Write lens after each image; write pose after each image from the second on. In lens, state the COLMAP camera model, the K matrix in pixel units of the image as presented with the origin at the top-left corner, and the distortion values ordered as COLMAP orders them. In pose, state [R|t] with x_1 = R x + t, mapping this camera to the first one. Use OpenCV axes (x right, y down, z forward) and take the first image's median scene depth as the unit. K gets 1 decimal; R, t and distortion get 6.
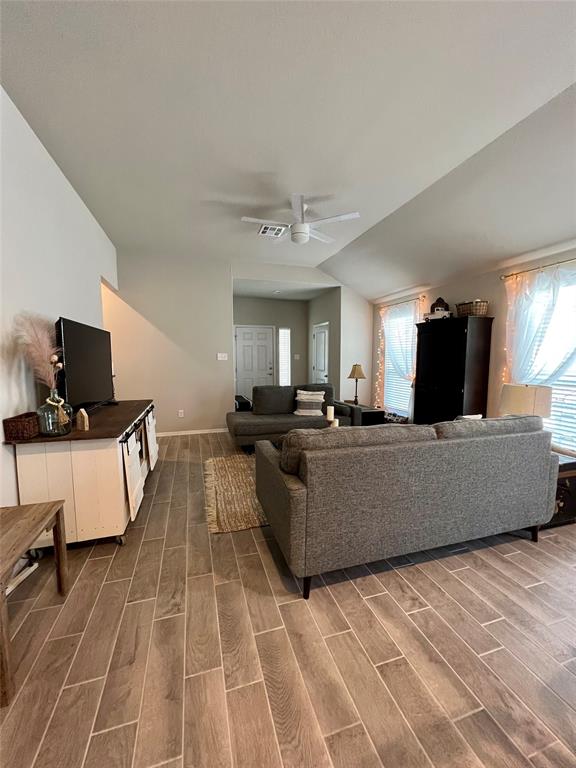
lens RADIAL K [[306.4, 0, 286.7], [0, 306.4, 385.4], [0, 0, 1]] dist [0.000876, 0.000142]
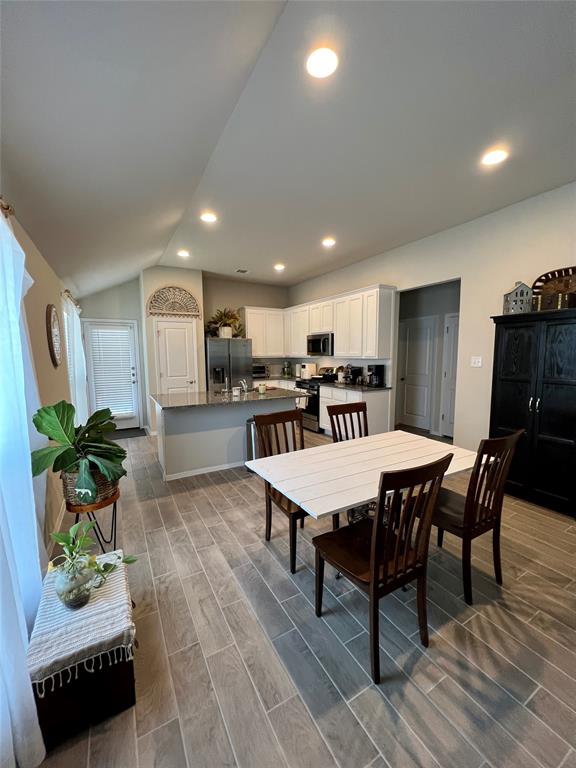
lens RADIAL K [[306.4, 0, 286.7], [0, 306.4, 385.4], [0, 0, 1]] dist [0.000876, 0.000142]
pose [[-0.976217, 0.030291, -0.214668, 0.487155], [-0.012591, 0.980598, 0.195627, -0.063491], [0.216429, 0.193677, -0.956895, 0.409074]]
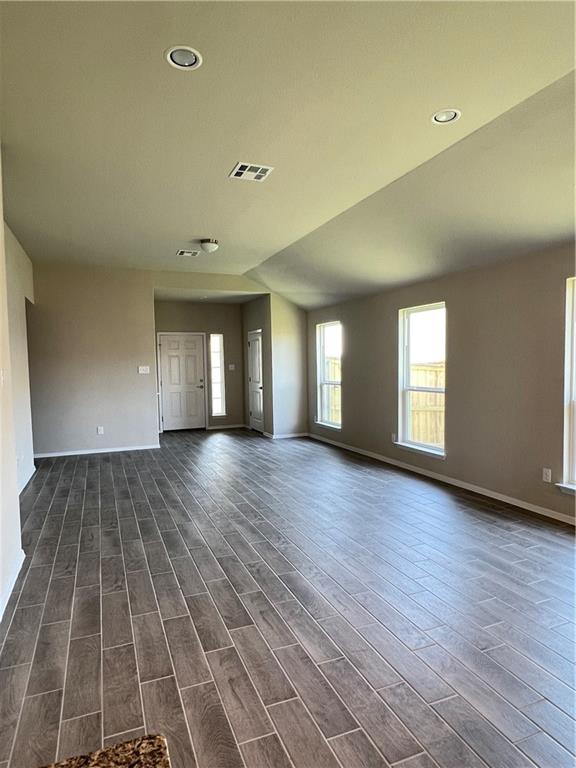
lens RADIAL K [[465.8, 0, 288.0], [0, 465.8, 384.0], [0, 0, 1]] dist [0.001556, 0.000851]
pose [[0.996020, -0.022225, 0.086320, 0.117666], [0.026125, 0.998676, -0.044317, 0.027567], [-0.085221, 0.046396, 0.995281, -0.502876]]
